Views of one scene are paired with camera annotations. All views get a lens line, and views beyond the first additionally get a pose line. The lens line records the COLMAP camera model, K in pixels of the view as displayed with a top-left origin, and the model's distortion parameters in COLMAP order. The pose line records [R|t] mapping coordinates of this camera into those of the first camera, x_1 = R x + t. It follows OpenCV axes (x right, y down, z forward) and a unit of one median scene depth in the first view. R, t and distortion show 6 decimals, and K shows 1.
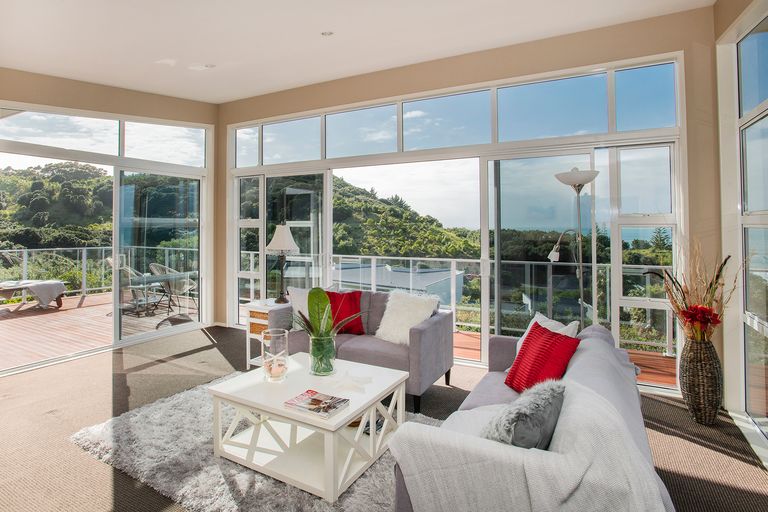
lens RADIAL K [[417.4, 0, 377.2], [0, 417.4, 212.4], [0, 0, 1]] dist [-0.022767, -0.000751]
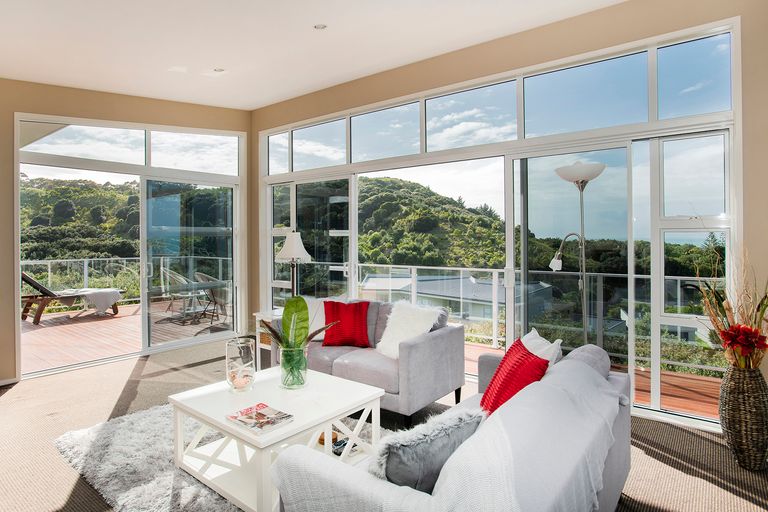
lens RADIAL K [[432.2, 0, 407.8], [0, 432.2, 234.7], [0, 0, 1]] dist [-0.014634, 0.002706]
pose [[0.991468, -0.005125, -0.130252, 0.179665], [0.008769, 0.999586, 0.027417, 0.011743], [0.130057, -0.028325, 0.991102, 0.049819]]
